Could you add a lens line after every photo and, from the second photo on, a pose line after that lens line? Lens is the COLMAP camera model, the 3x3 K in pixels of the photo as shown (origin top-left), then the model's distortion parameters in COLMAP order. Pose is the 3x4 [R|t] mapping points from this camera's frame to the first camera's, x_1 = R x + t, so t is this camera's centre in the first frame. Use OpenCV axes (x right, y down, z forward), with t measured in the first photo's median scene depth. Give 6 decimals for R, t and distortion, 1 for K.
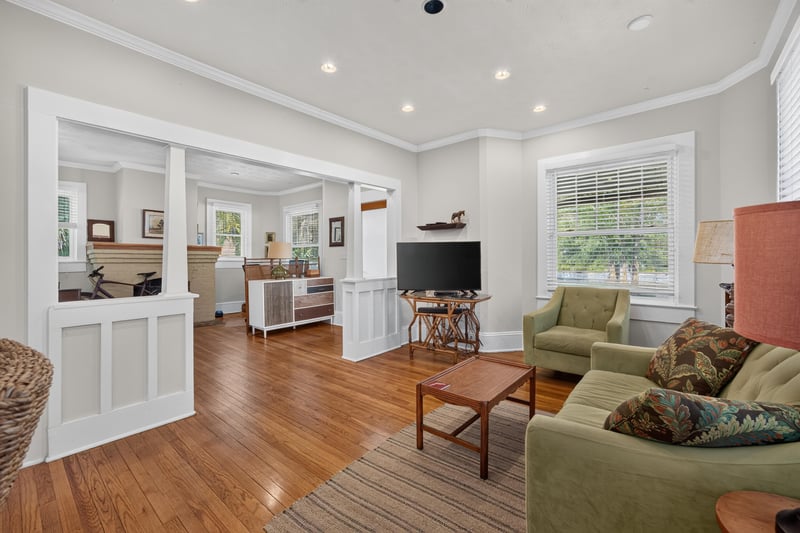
lens RADIAL K [[338.8, 0, 396.9], [0, 338.8, 258.7], [0, 0, 1]] dist [-0.008907, 0.000767]
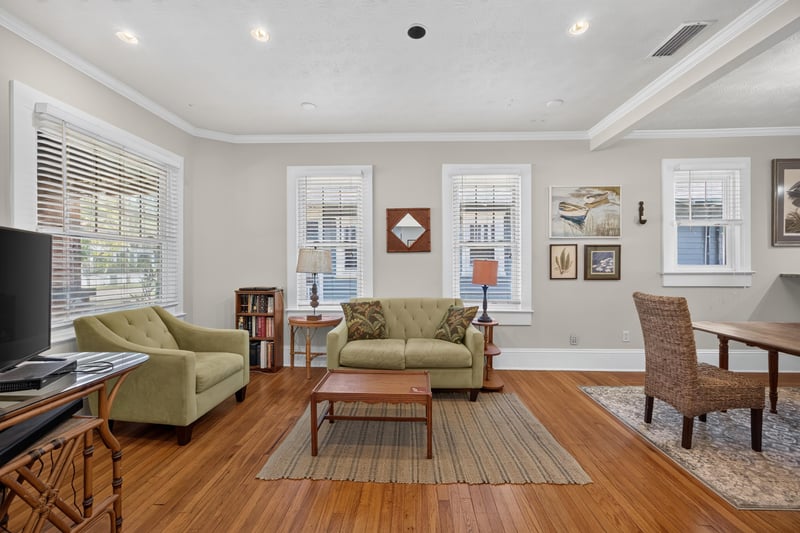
lens RADIAL K [[325.8, 0, 400.7], [0, 325.8, 264.5], [0, 0, 1]] dist [-0.014075, 0.007180]
pose [[-0.619512, 0.007119, 0.784955, -0.294008], [0.002443, 0.999972, -0.007141, -0.007738], [-0.784984, -0.002506, -0.619511, 0.760929]]
